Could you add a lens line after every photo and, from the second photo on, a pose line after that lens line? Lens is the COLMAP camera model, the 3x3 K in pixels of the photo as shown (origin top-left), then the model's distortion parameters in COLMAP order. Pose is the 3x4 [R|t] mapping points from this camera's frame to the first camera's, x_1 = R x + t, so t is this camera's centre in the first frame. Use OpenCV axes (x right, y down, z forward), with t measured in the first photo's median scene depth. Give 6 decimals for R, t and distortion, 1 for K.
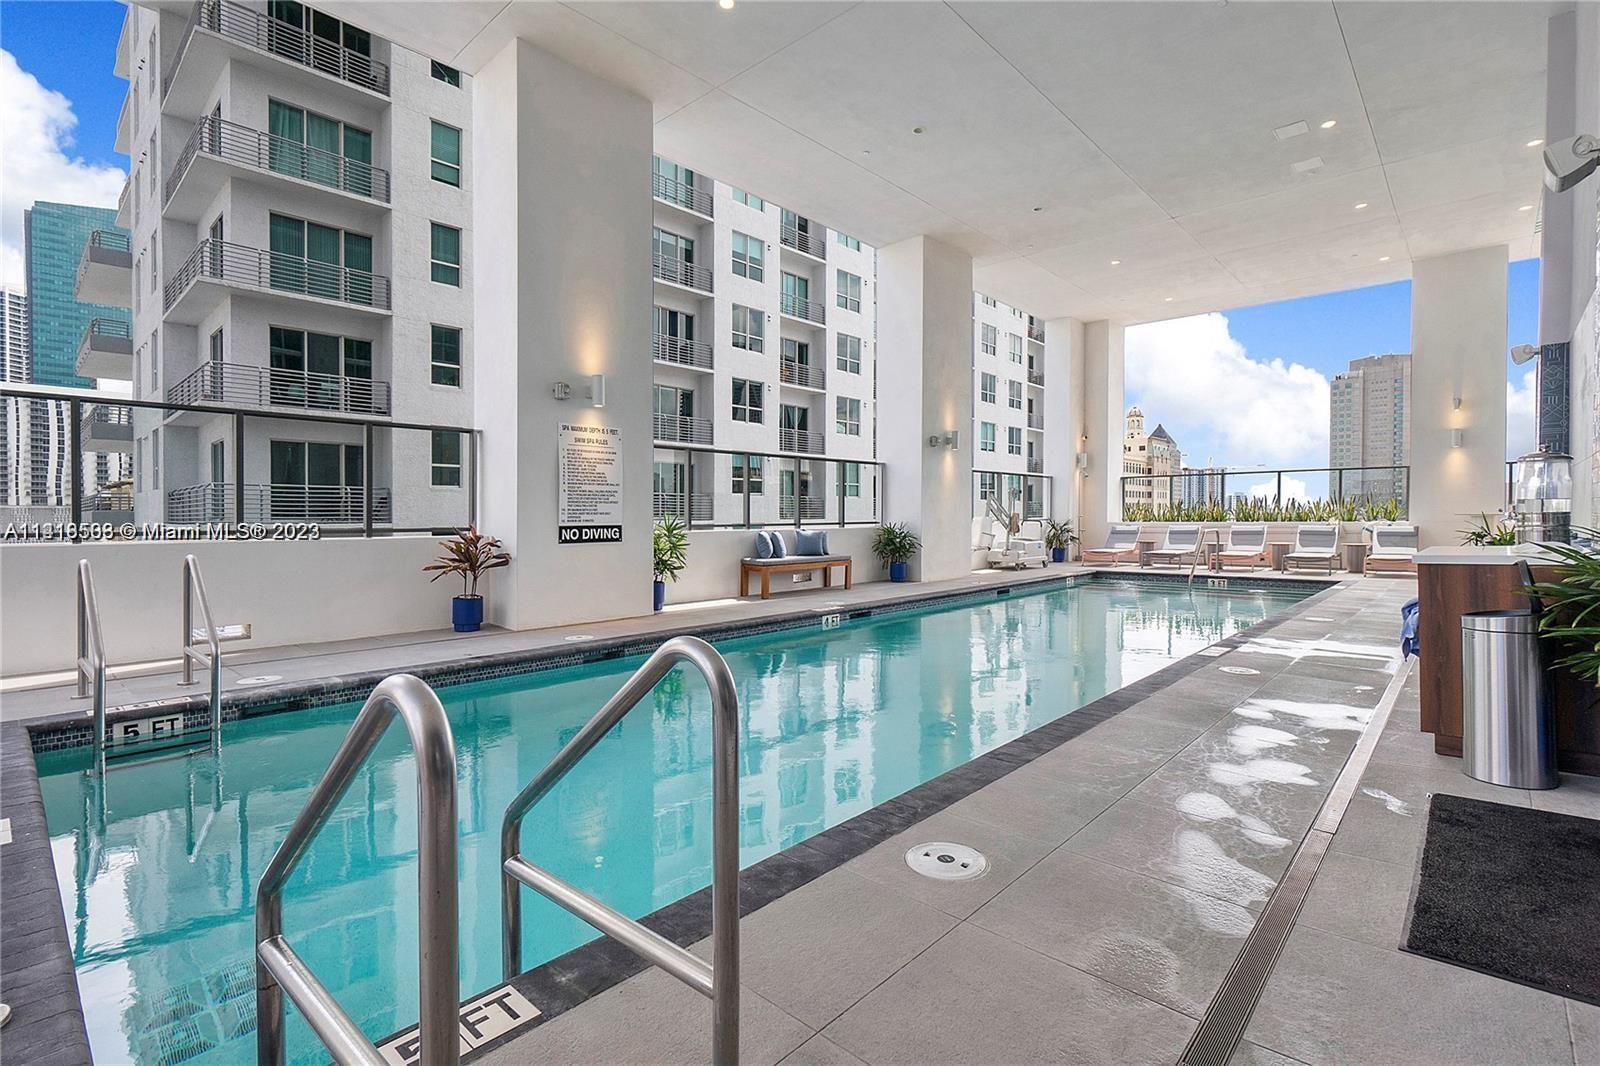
lens RADIAL K [[746.4, 0, 800.0], [0, 746.4, 533.0], [0, 0, 1]] dist [-0.001447, -0.000135]
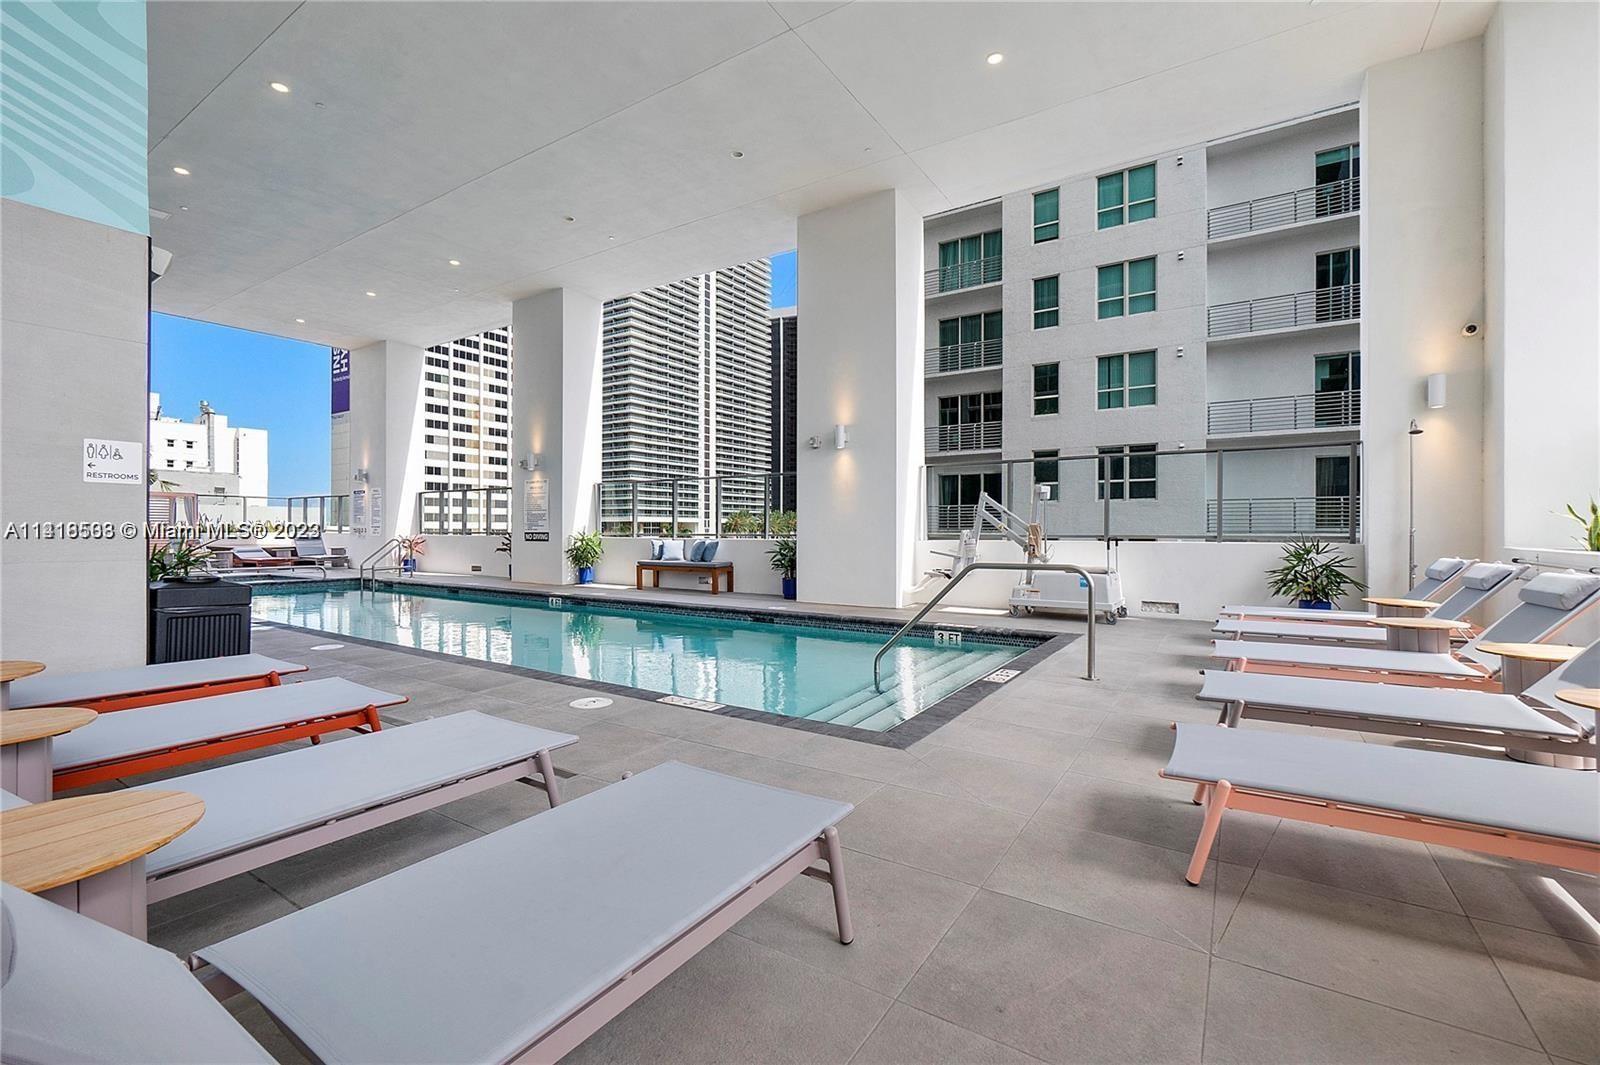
lens RADIAL K [[678.4, 0, 820.7], [0, 678.4, 535.2], [0, 0, 1]] dist [0.001573, -0.000092]
pose [[0.185928, 0.016279, -0.982429, 0.537880], [-0.021852, 0.999684, 0.012429, -0.013921], [0.982320, 0.019157, 0.186225, 0.482107]]
